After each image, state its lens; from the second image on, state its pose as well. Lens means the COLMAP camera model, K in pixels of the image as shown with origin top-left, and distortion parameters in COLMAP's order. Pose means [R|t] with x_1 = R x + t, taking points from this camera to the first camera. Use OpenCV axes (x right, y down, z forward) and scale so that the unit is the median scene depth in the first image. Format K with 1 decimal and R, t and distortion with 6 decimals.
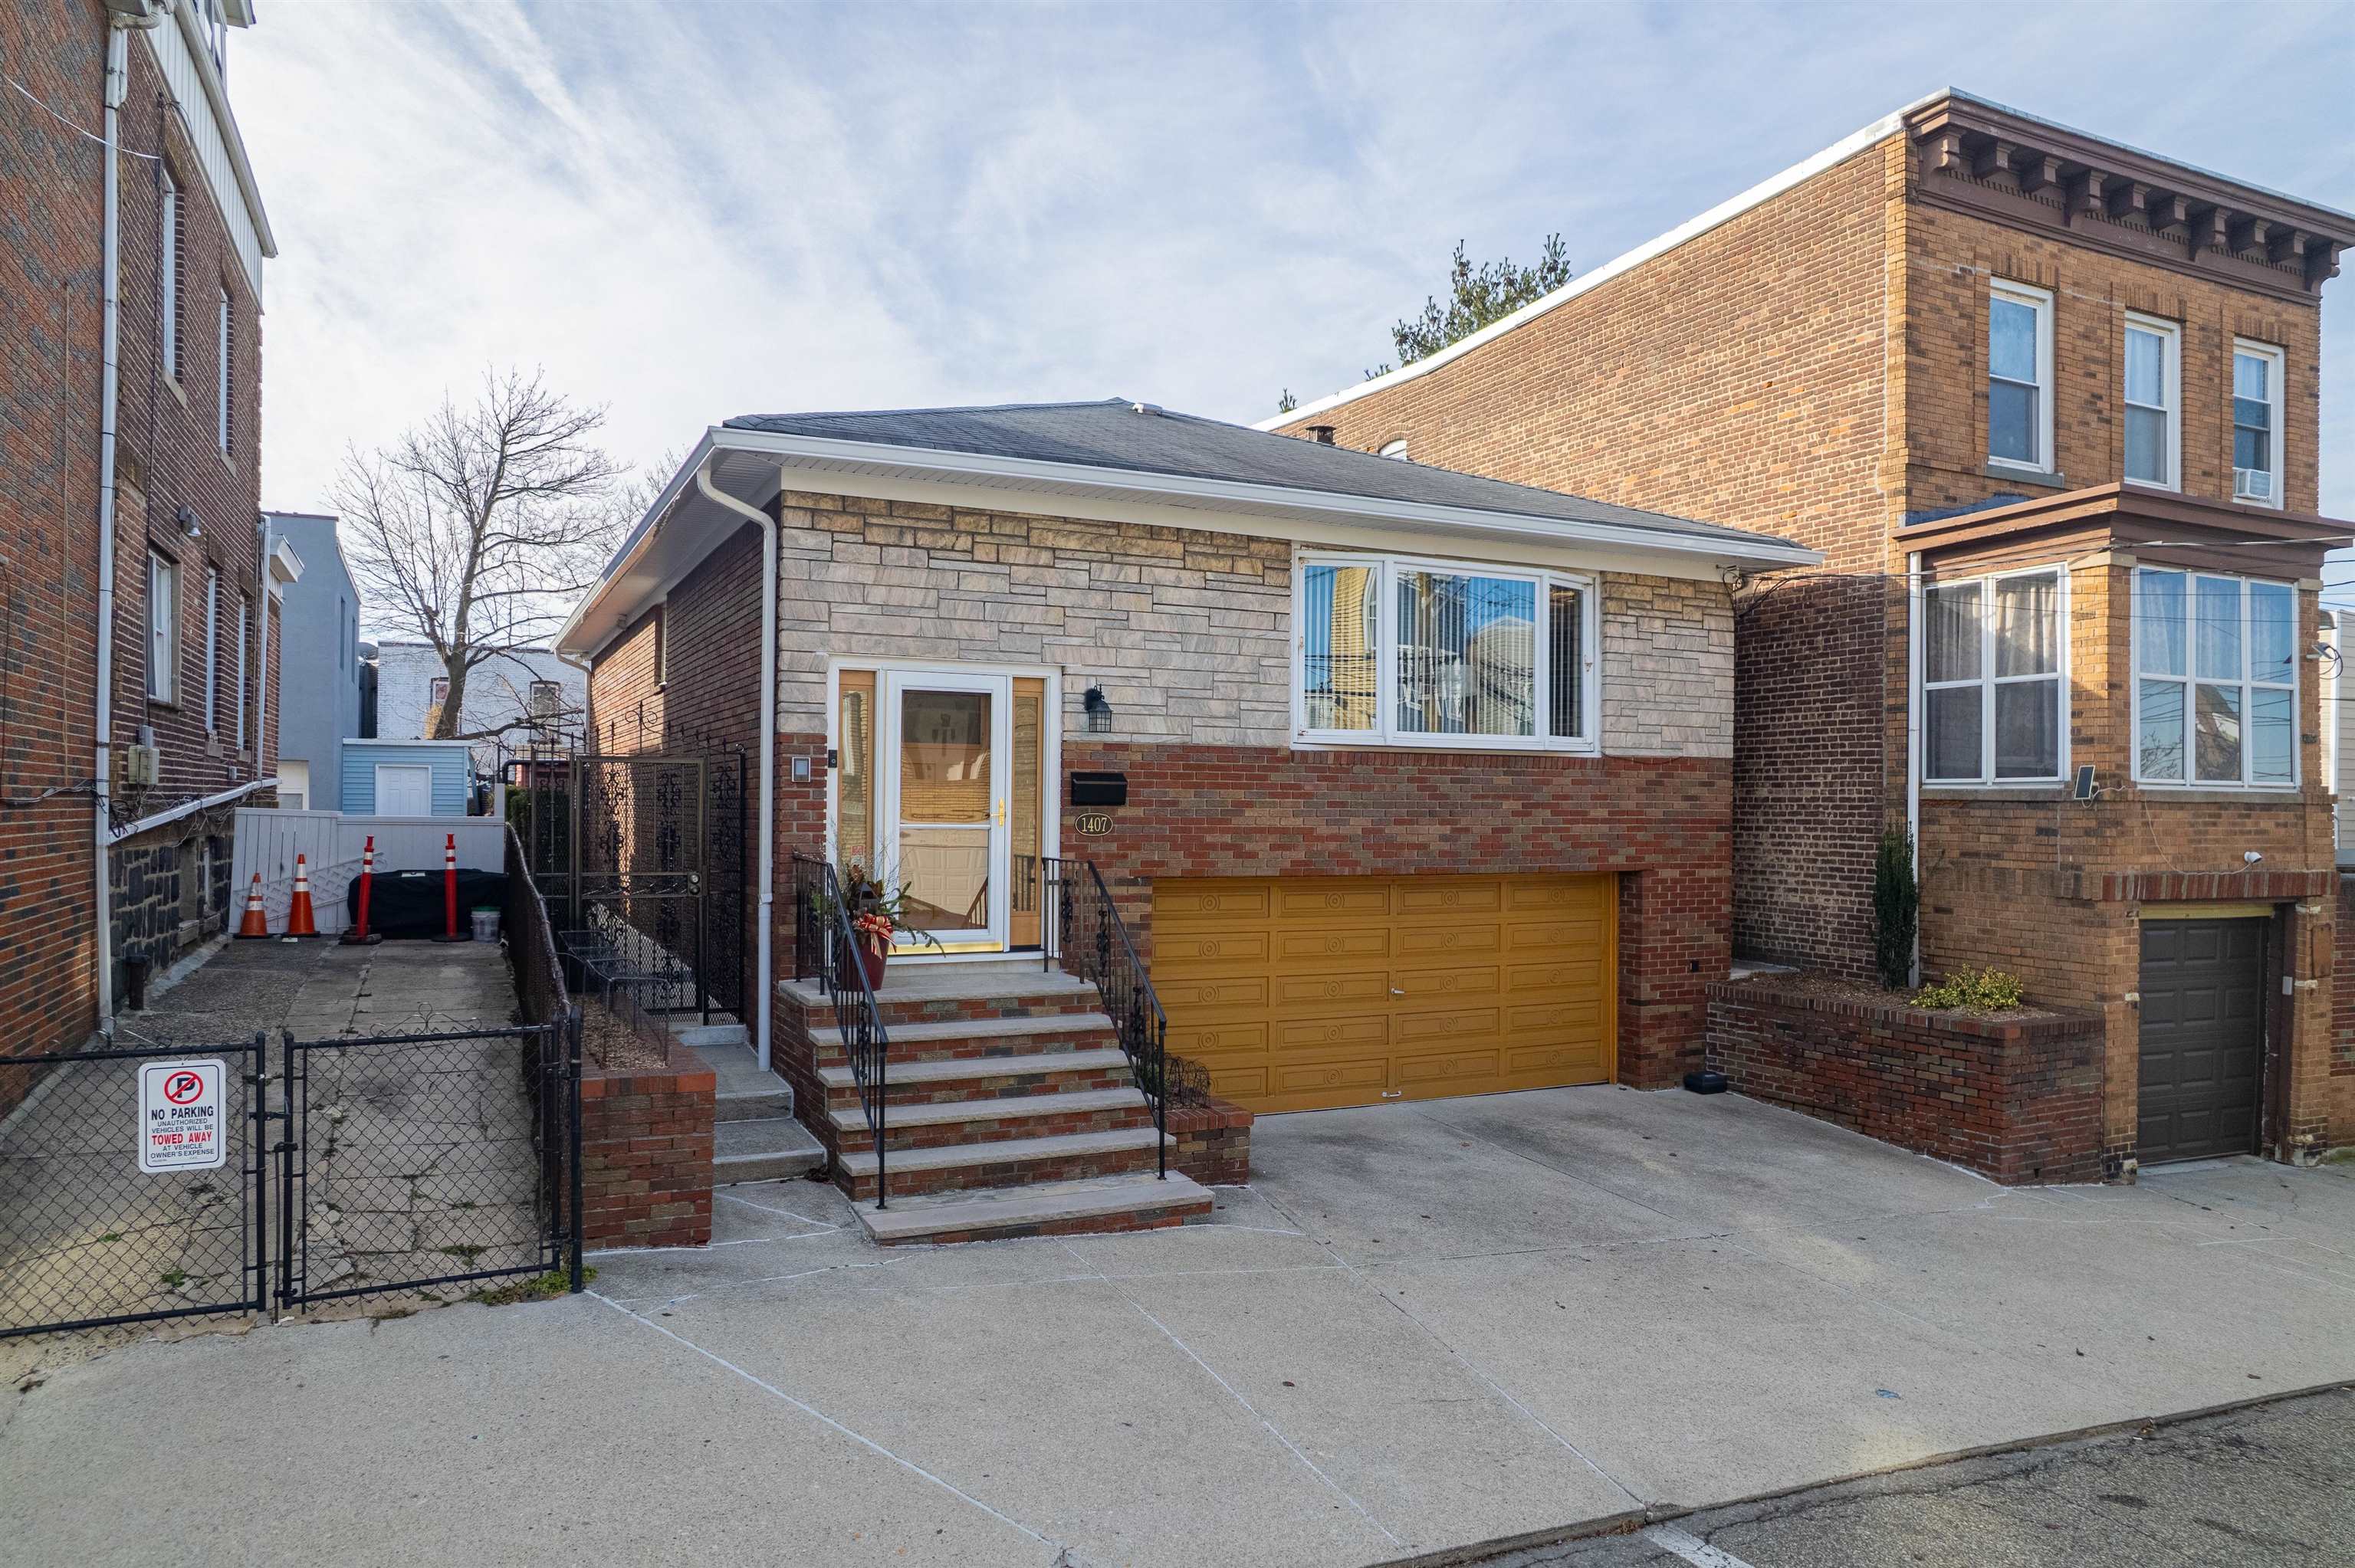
lens RADIAL K [[1513.5, 0, 1172.8], [0, 1513.5, 820.6], [0, 0, 1]] dist [-0.079275, 0.071286]
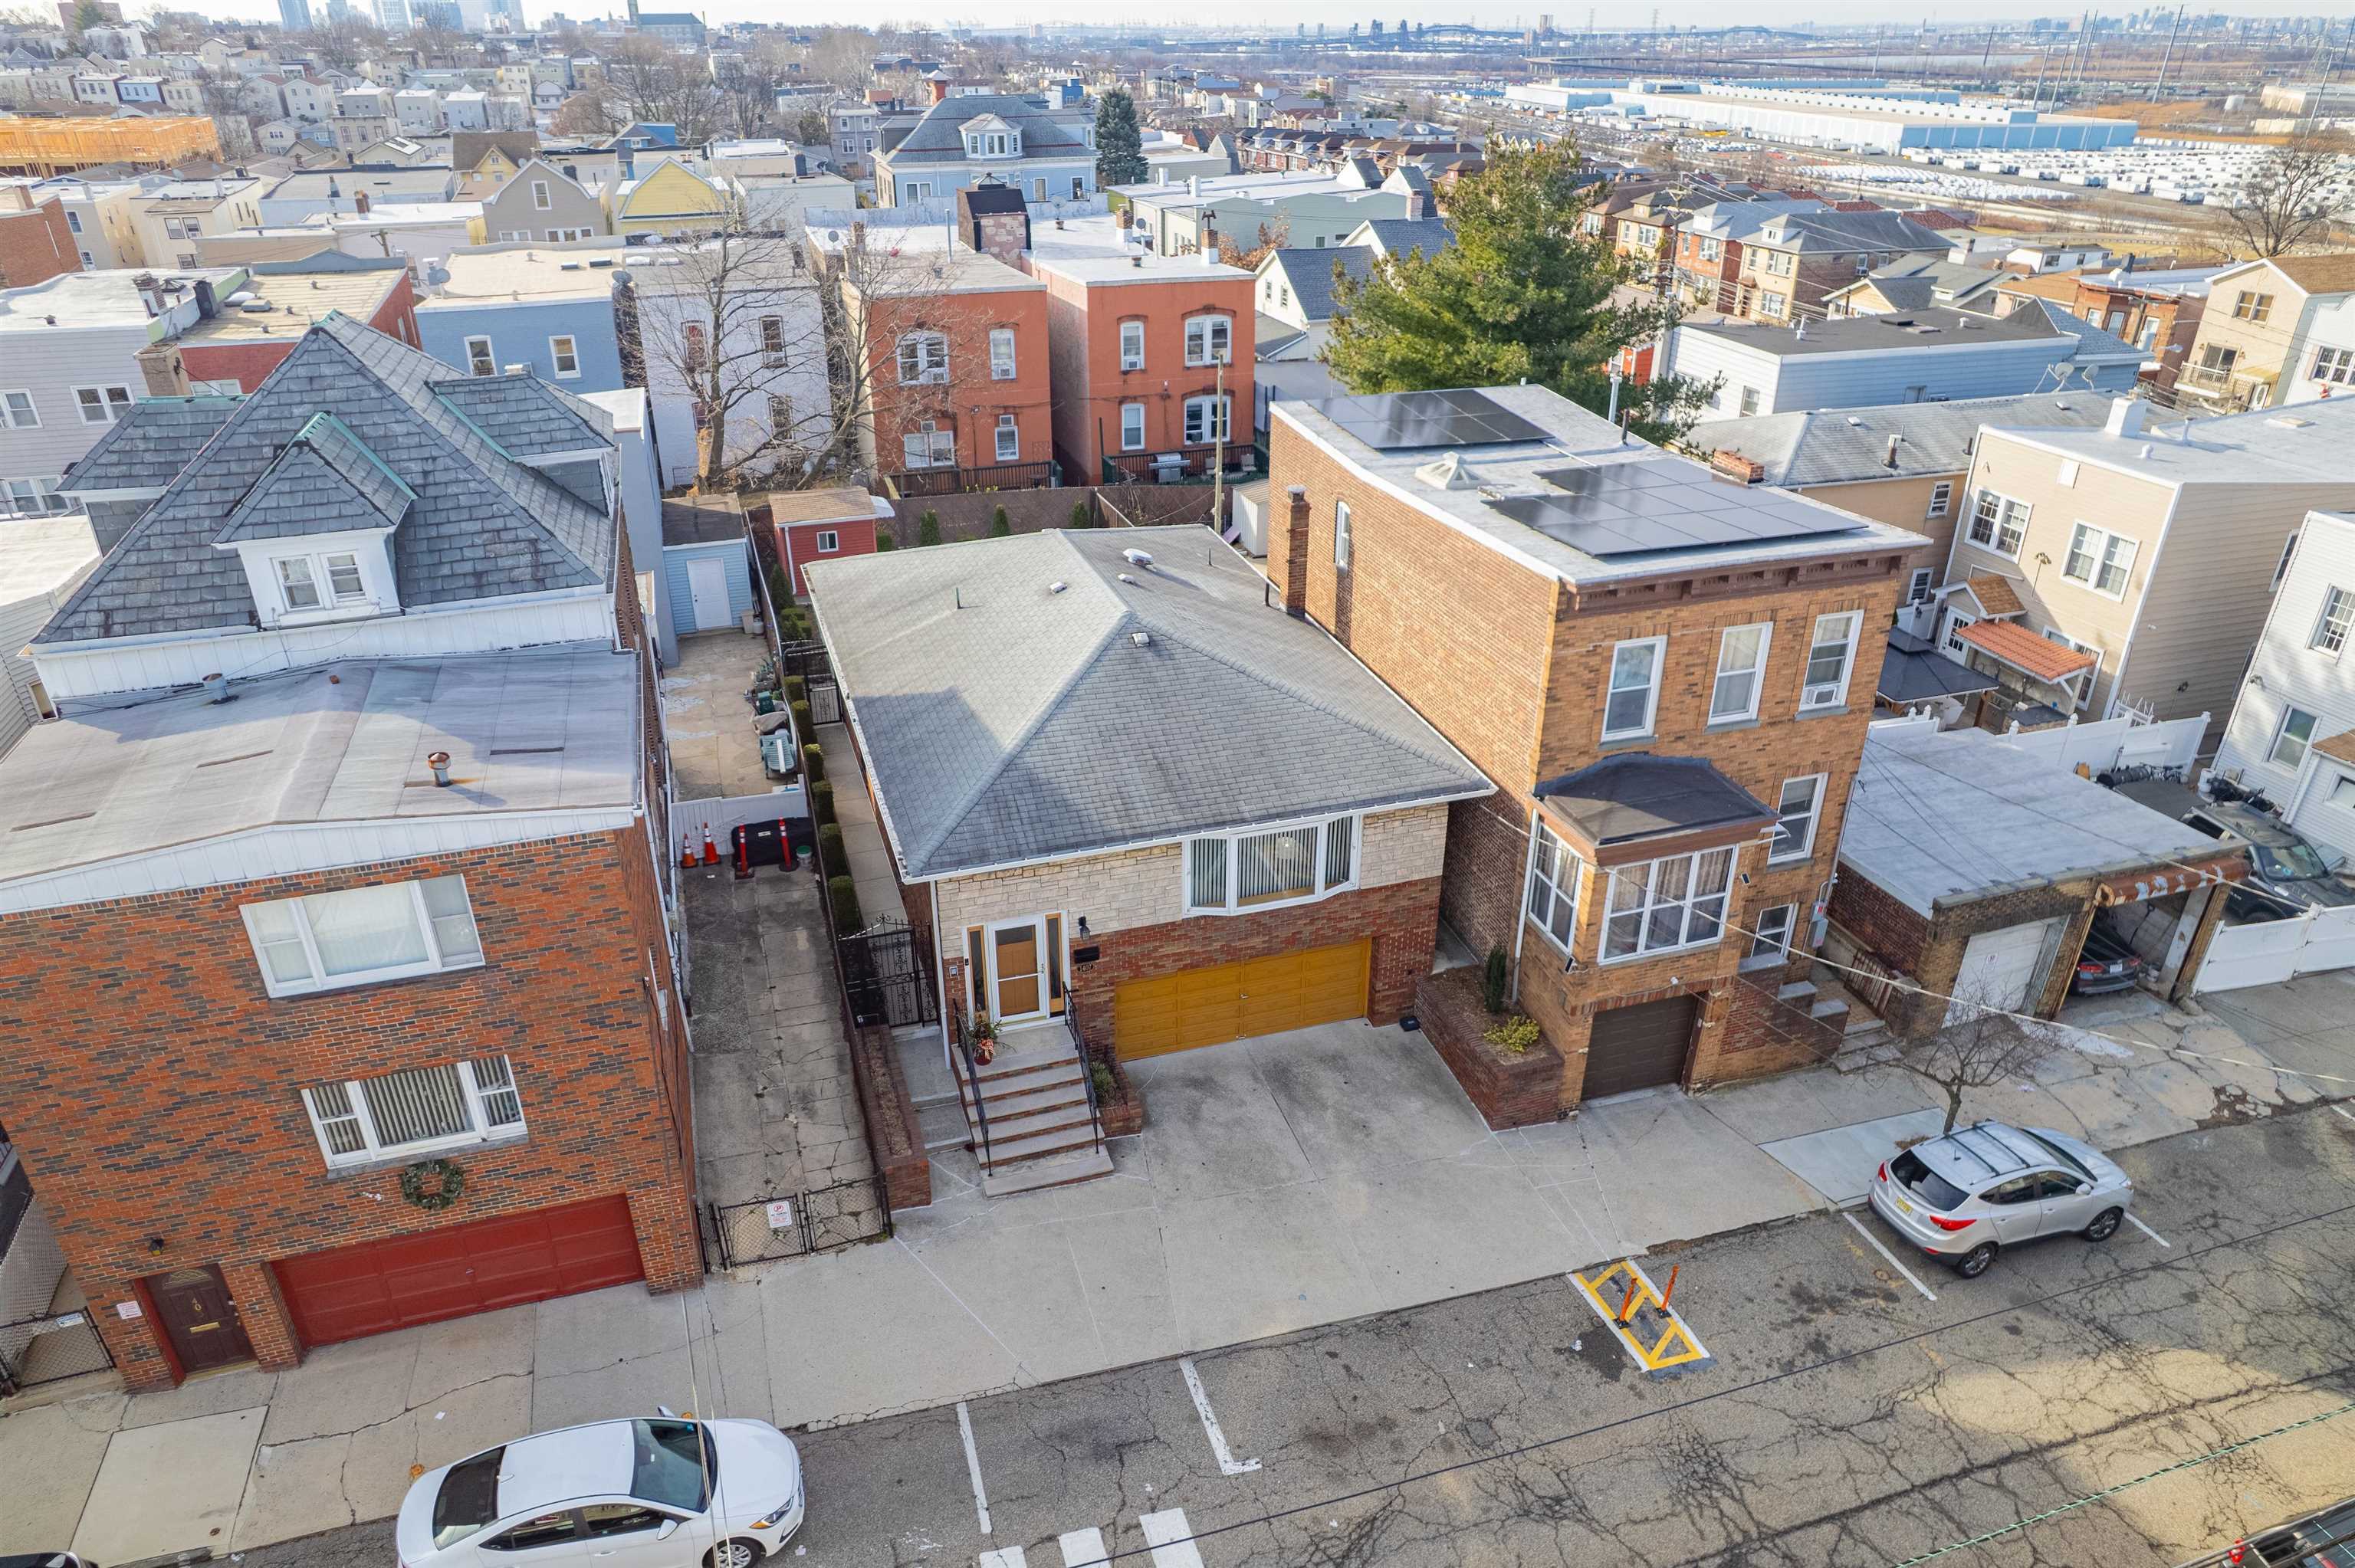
lens RADIAL K [[1513.5, 0, 1170.8], [0, 1513.5, 805.6], [0, 0, 1]] dist [-0.079275, 0.071286]
pose [[0.989529, 0.058255, -0.132059, 0.328797], [0.008625, 0.889431, 0.456988, -1.143152], [0.144079, -0.453342, 0.879615, -0.775345]]
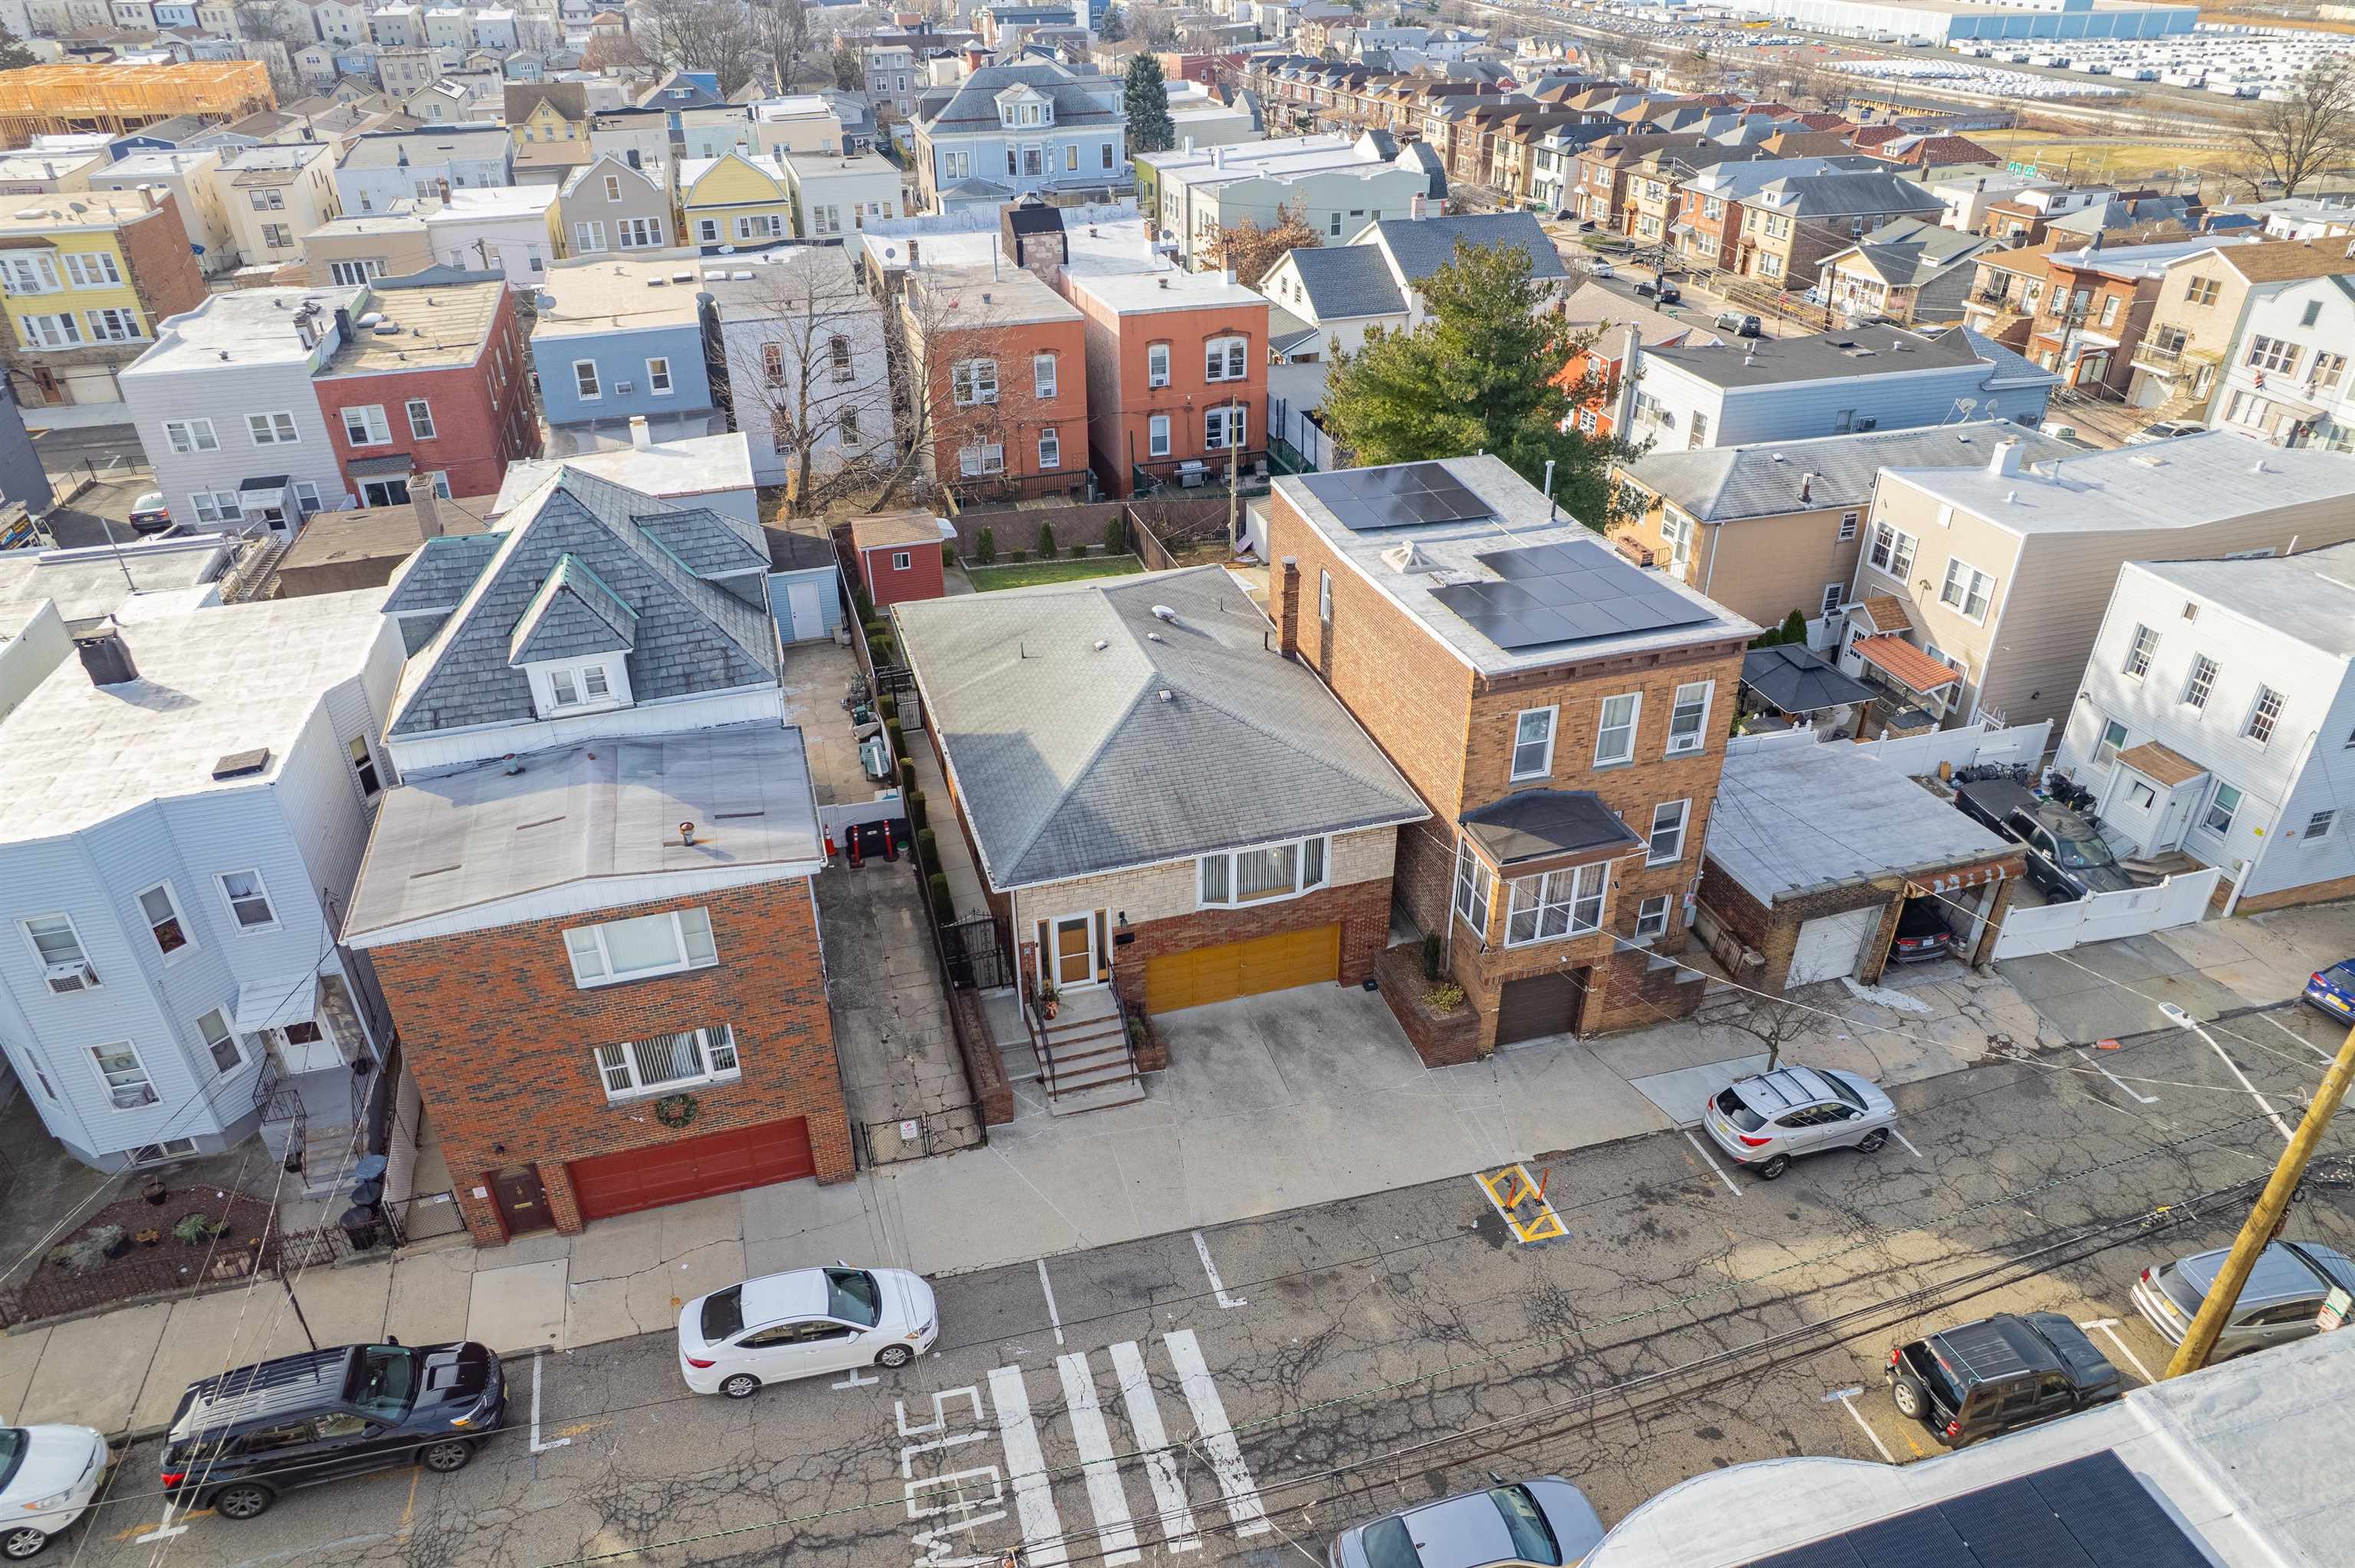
lens RADIAL K [[1513.5, 0, 1171.1], [0, 1513.5, 801.4], [0, 0, 1]] dist [-0.079275, 0.071286]
pose [[0.986948, 0.067229, -0.146332, 0.428456], [0.017044, 0.859975, 0.510051, -1.655187], [0.160132, -0.505889, 0.847605, -1.286410]]
